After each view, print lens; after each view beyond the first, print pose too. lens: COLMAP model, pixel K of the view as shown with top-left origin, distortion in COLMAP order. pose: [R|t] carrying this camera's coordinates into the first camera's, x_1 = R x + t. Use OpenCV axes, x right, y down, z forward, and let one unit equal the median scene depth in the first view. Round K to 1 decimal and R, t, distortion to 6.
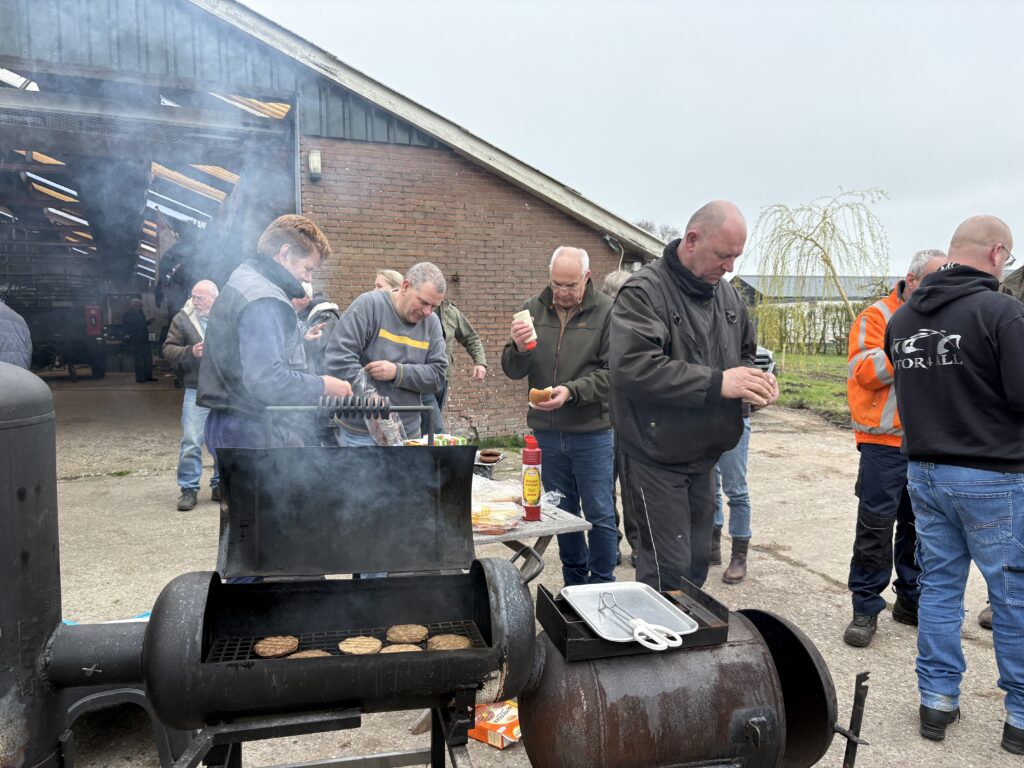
lens RADIAL K [[777.9, 0, 517.2], [0, 777.9, 379.2], [0, 0, 1]] dist [0.052277, -0.050483]
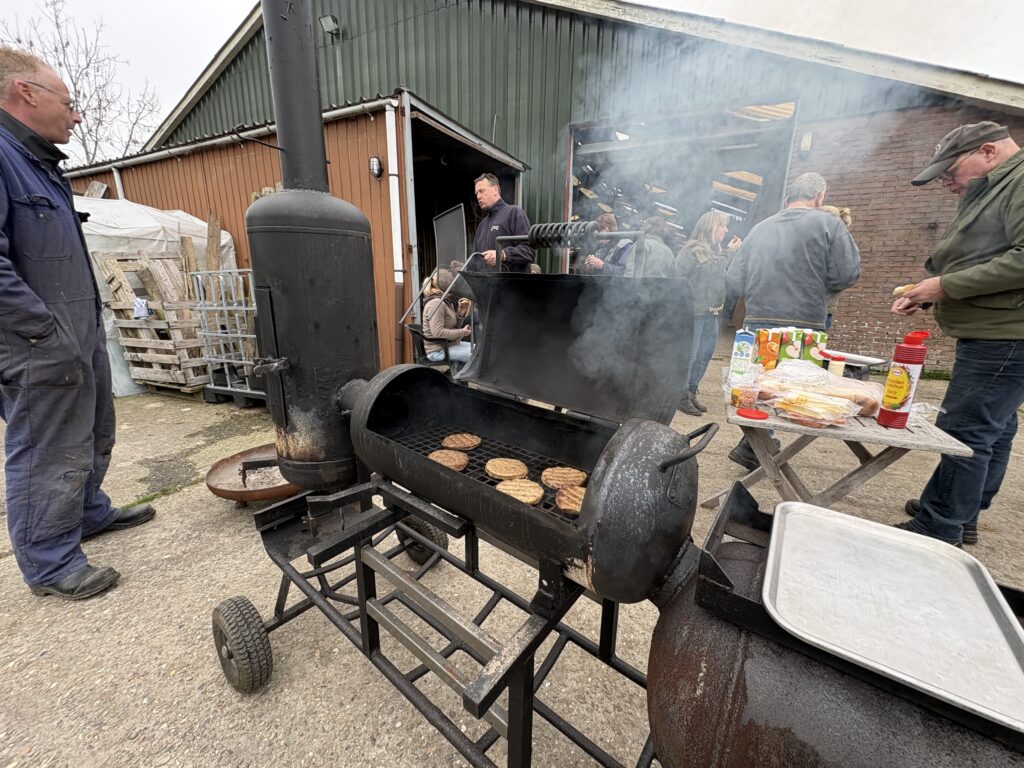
lens RADIAL K [[407.3, 0, 512.0], [0, 407.3, 384.0], [0, 0, 1]] dist [0.001788, 0.000238]
pose [[0.621792, 0.195791, -0.758314, 0.177783], [-0.074389, 0.978634, 0.191680, 0.132056], [0.779642, -0.062775, 0.623071, 0.670927]]
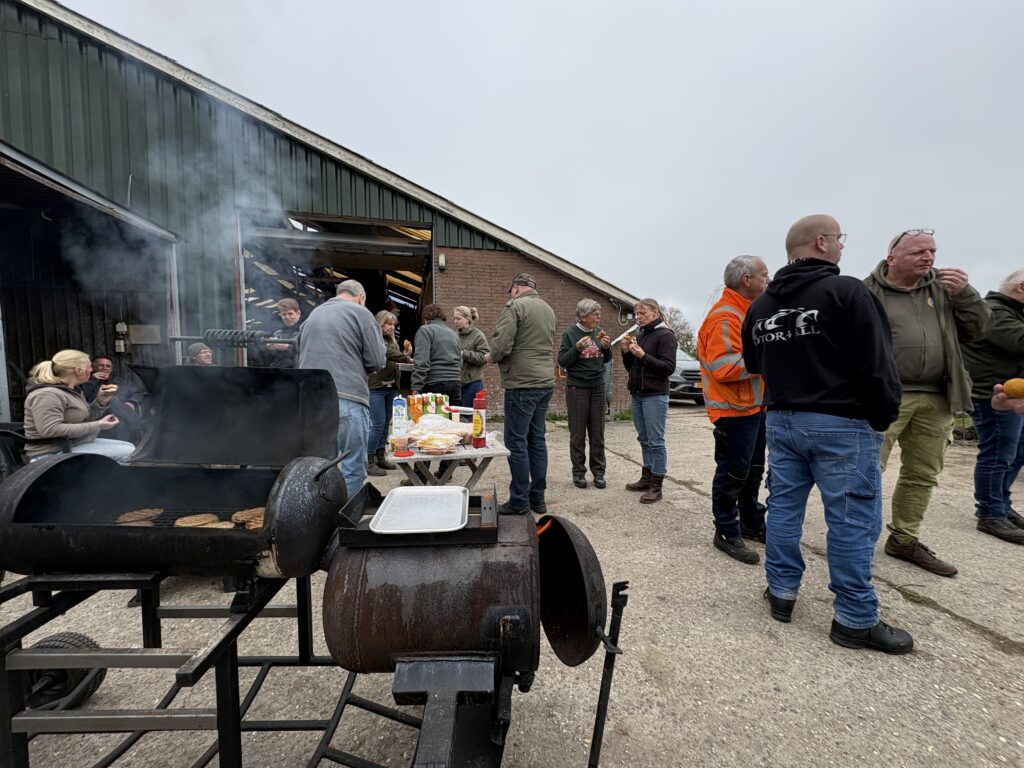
lens RADIAL K [[407.3, 0, 512.0], [0, 407.3, 384.0], [0, 0, 1]] dist [0.001788, 0.000238]
pose [[0.981463, 0.010108, -0.191387, 0.401921], [-0.013992, 0.999723, -0.018951, 0.127200], [0.191142, 0.021278, 0.981332, 0.448862]]
